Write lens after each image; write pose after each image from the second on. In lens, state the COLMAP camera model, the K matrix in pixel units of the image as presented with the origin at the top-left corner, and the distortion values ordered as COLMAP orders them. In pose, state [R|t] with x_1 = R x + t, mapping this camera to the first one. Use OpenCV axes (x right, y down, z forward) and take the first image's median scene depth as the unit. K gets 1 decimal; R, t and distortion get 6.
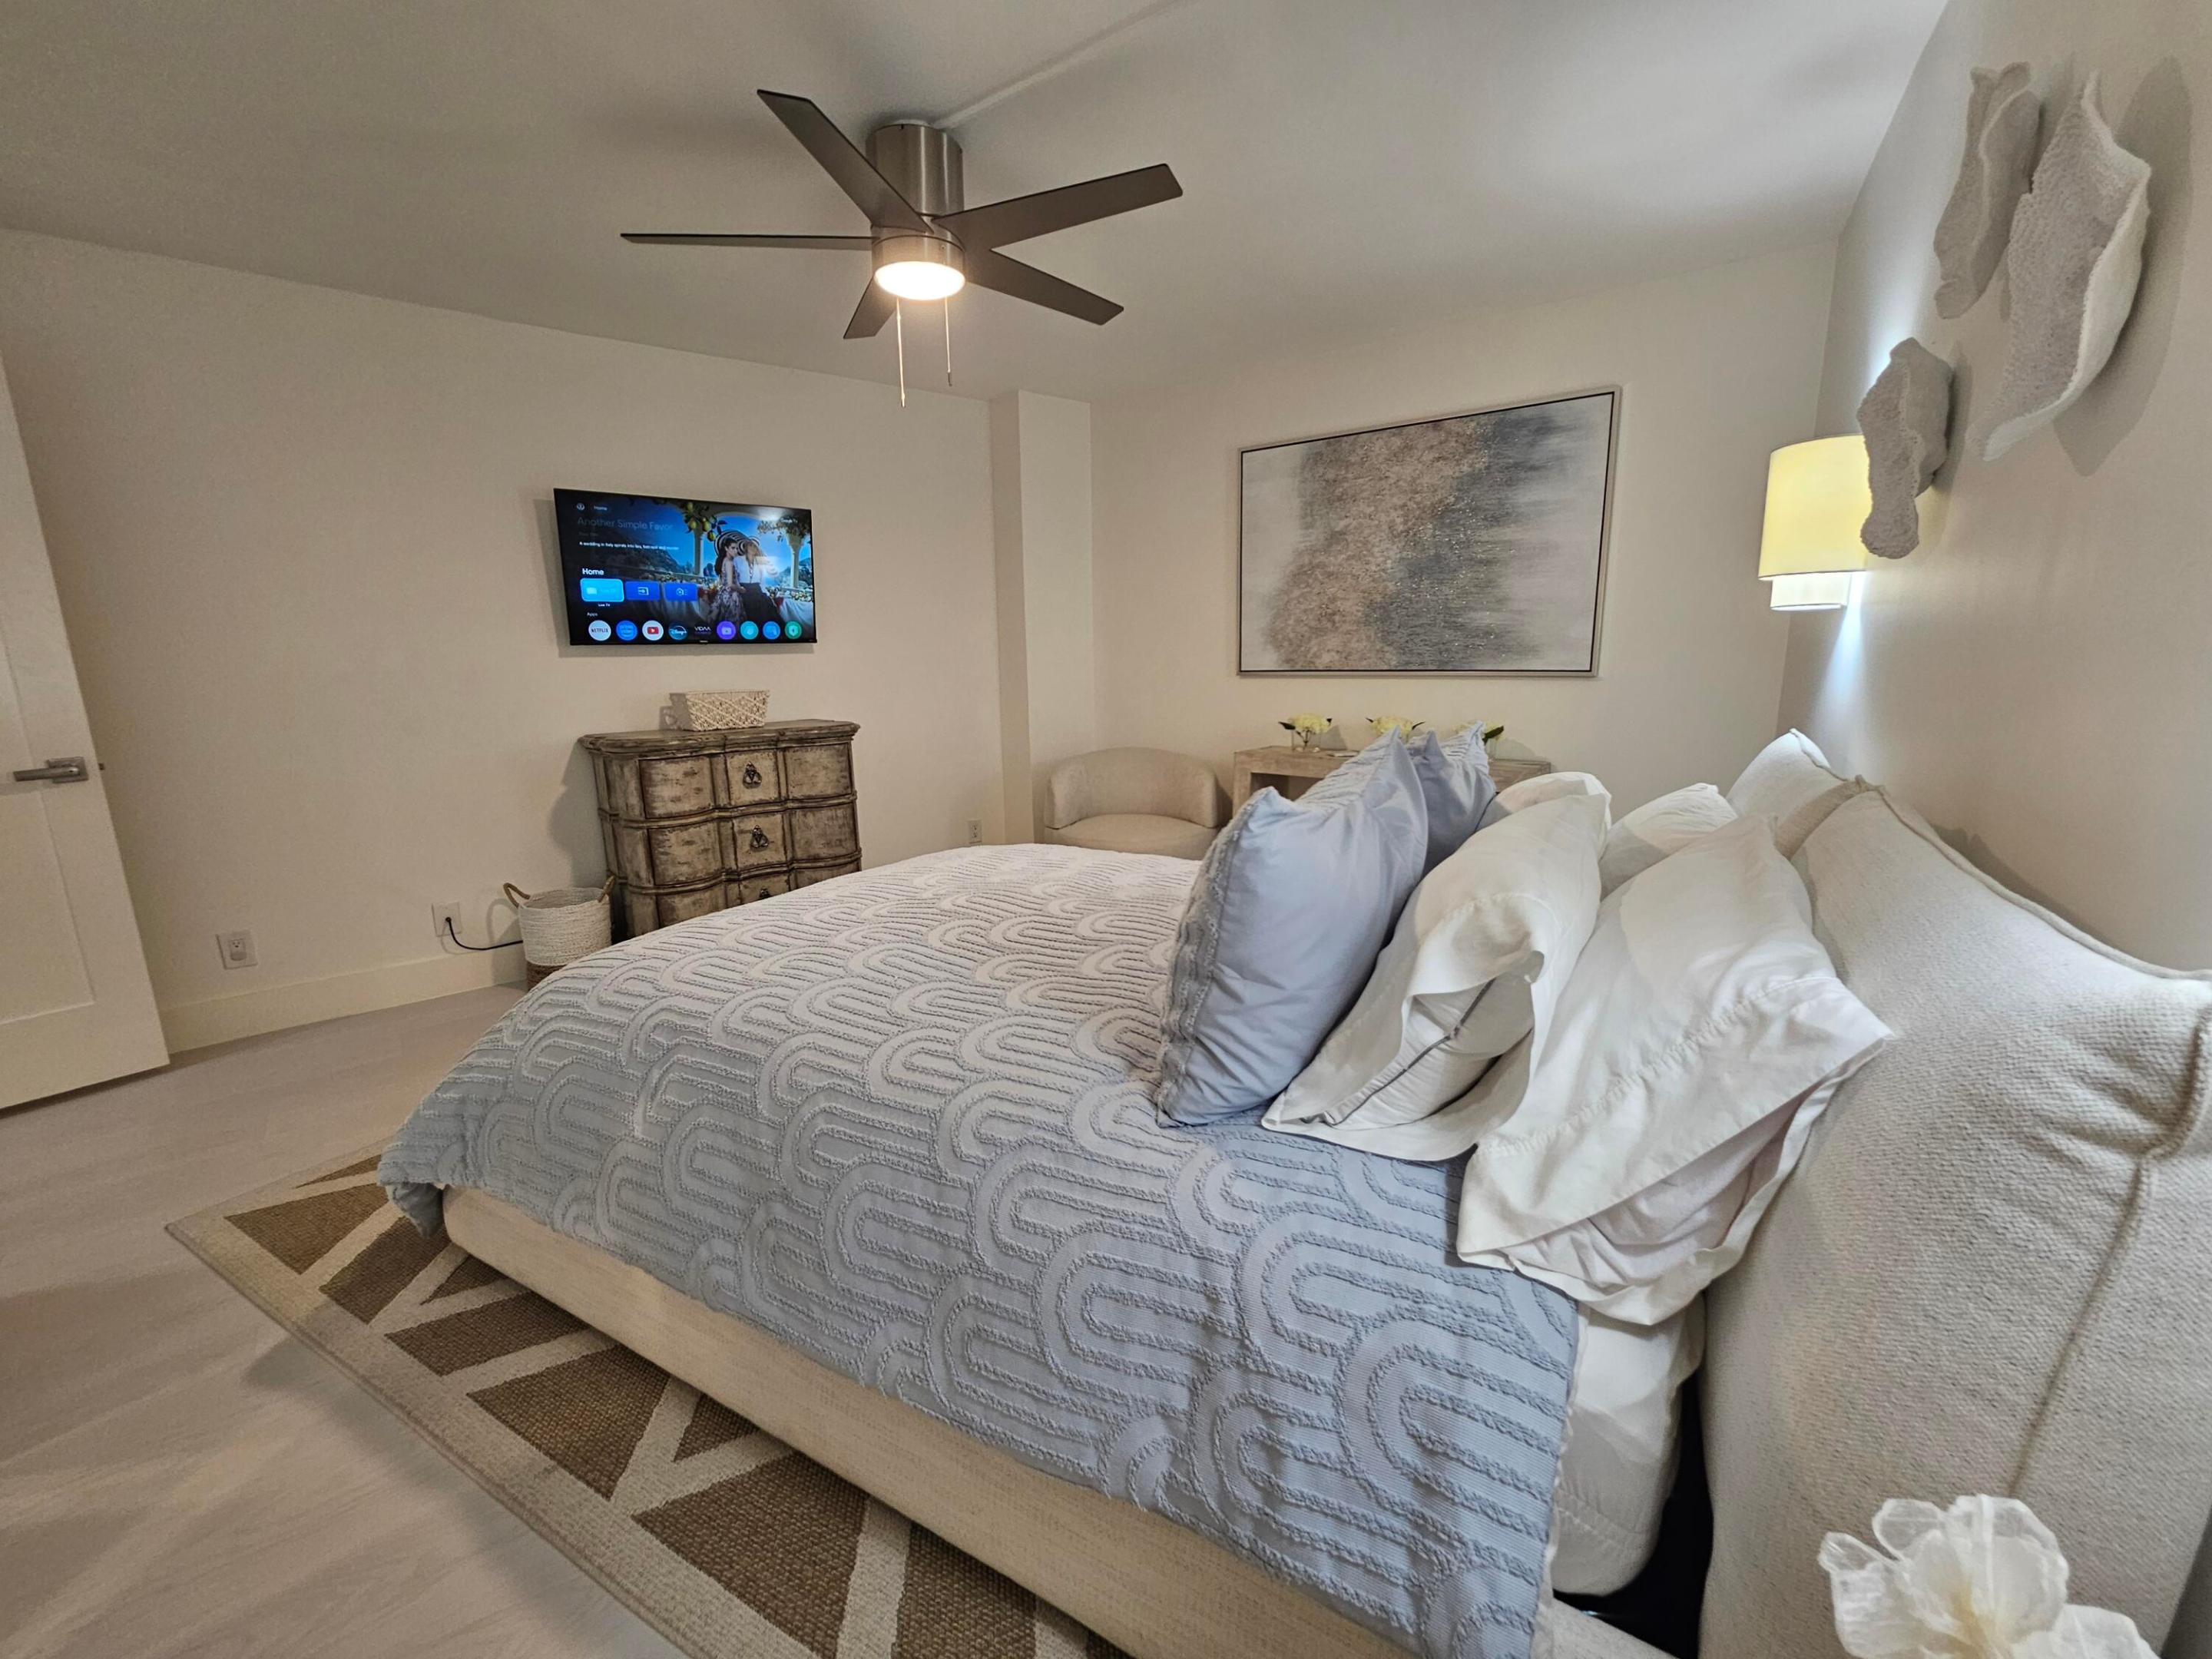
lens RADIAL K [[911.5, 0, 1104.7], [0, 911.5, 834.0], [0, 0, 1]] dist [-0.005532, 0.002537]
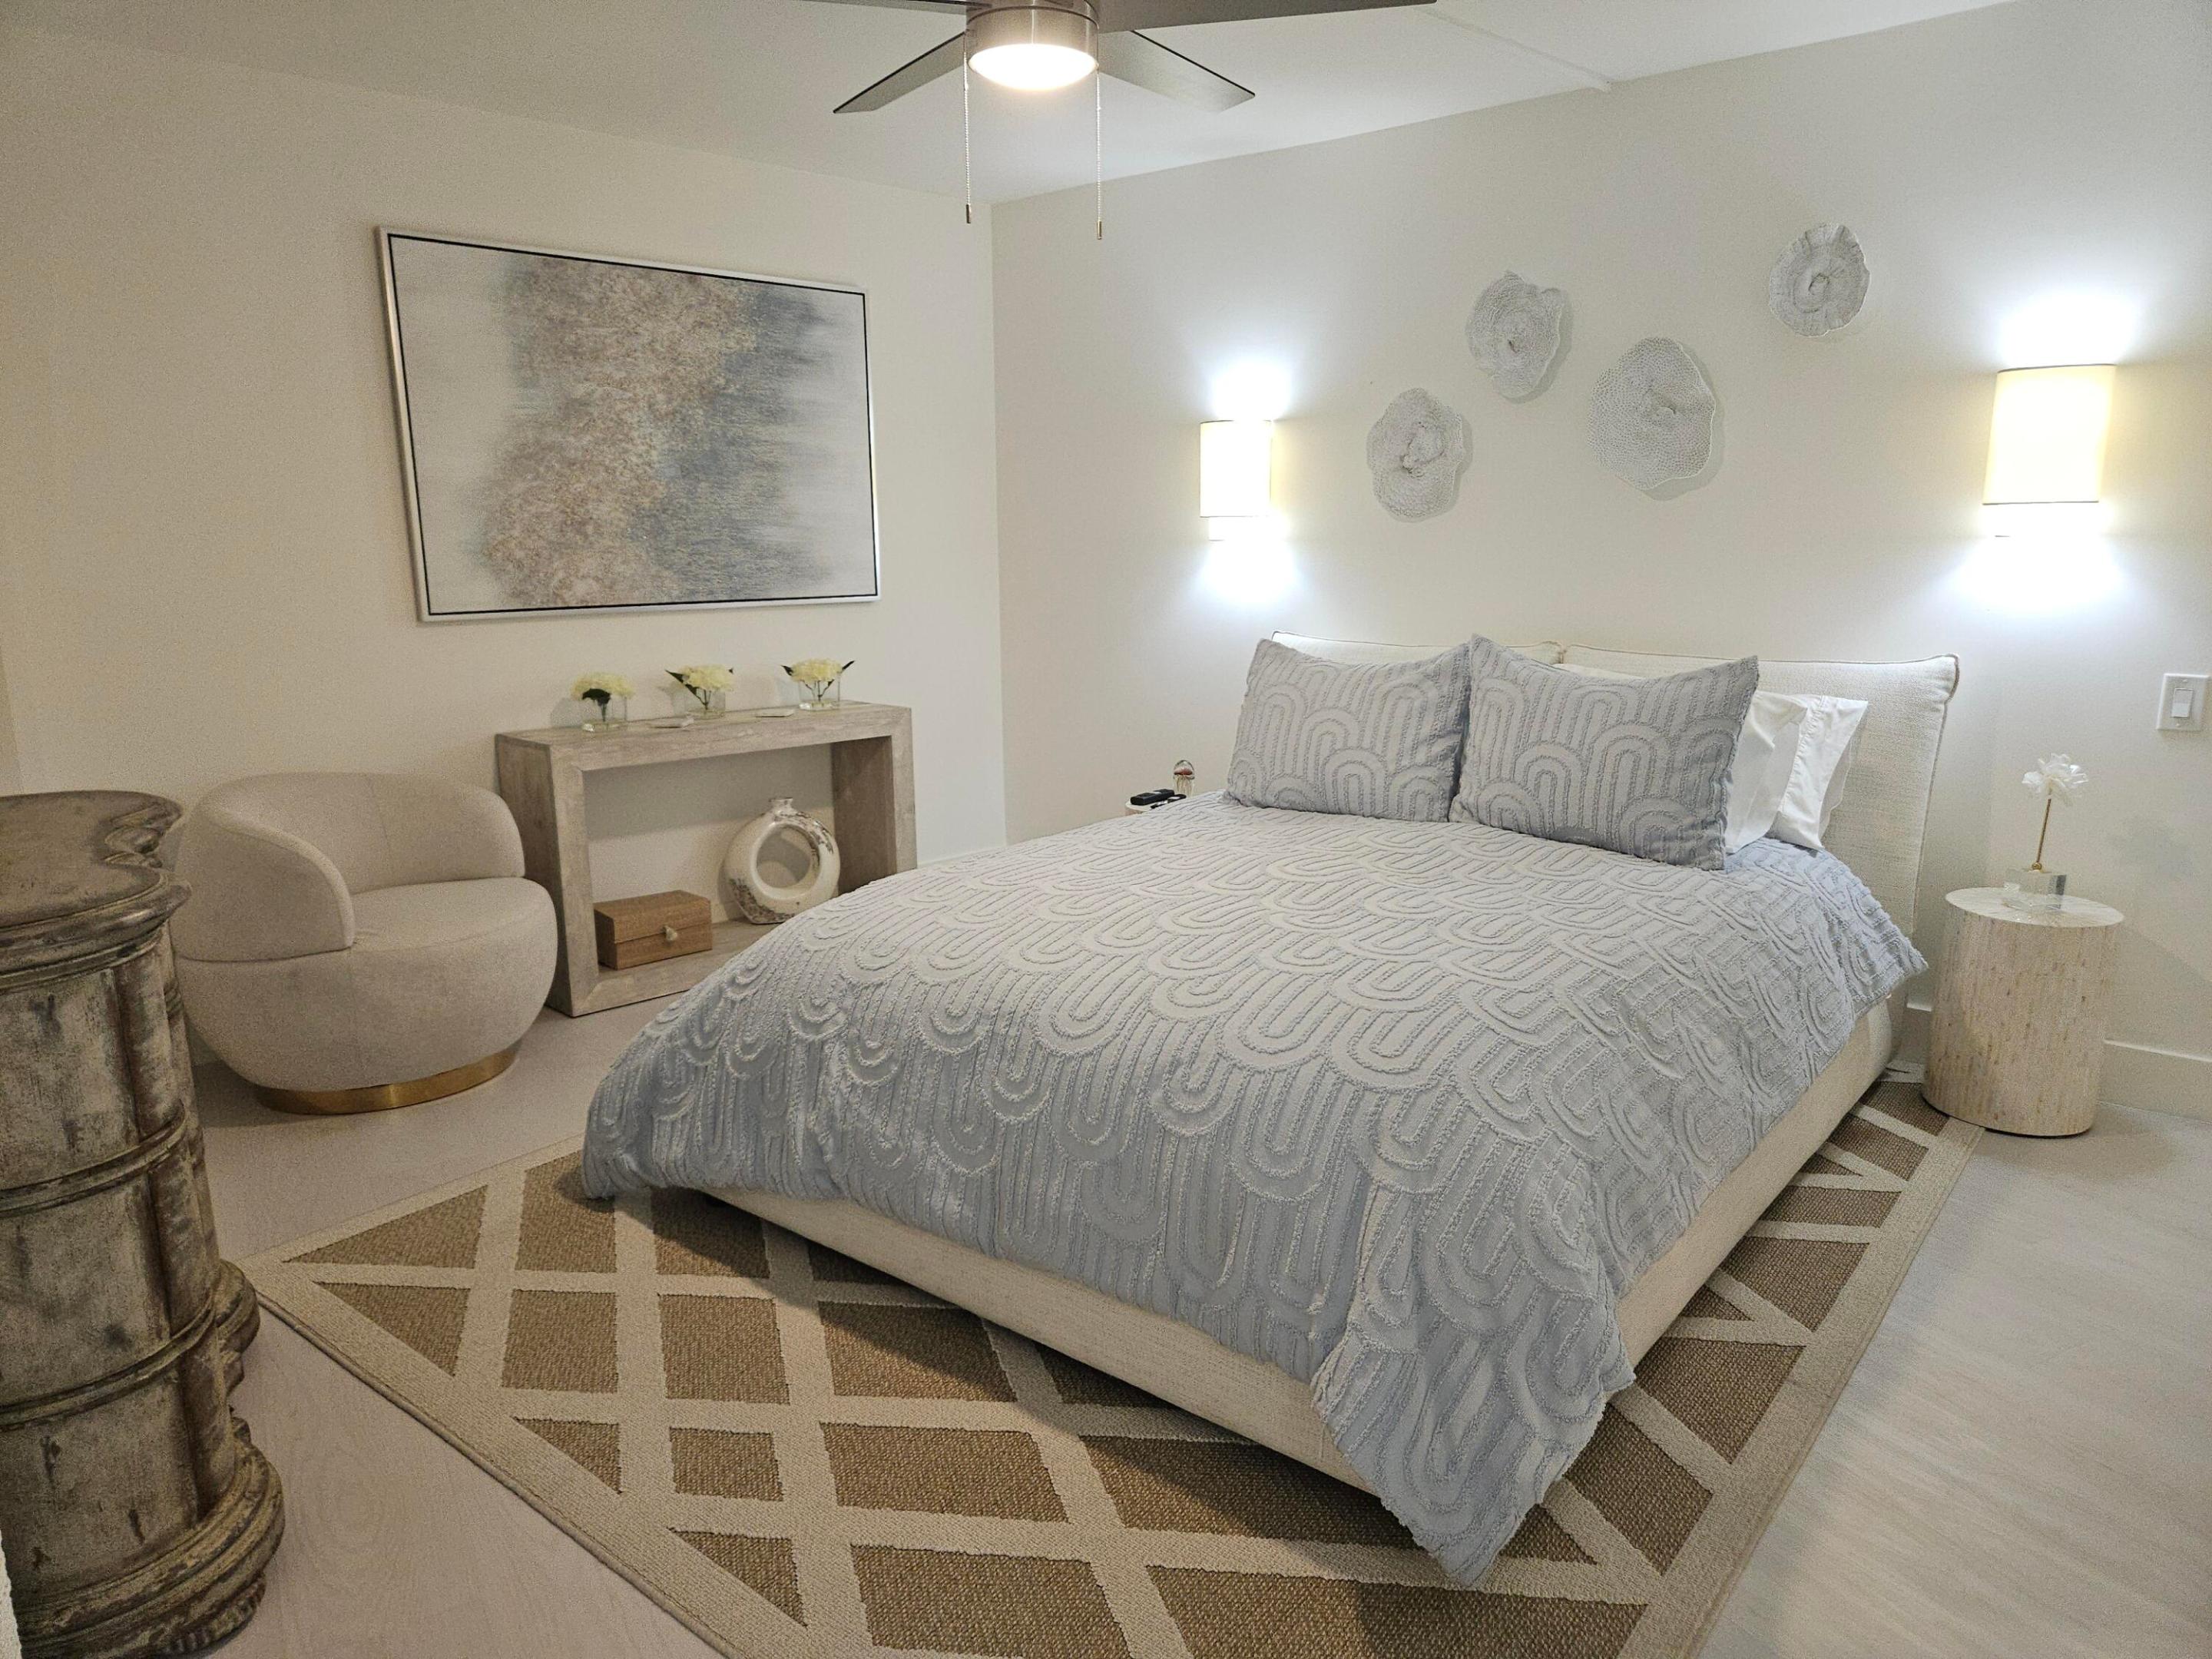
lens RADIAL K [[1475.2, 0, 1106.1], [0, 1475.2, 828.5], [0, 0, 1]] dist [0.063159, -0.047987]
pose [[0.151222, -0.184242, 0.971178, -0.846399], [0.199387, 0.967968, 0.152586, -0.122039], [-0.968182, 0.170566, 0.183114, 0.498856]]
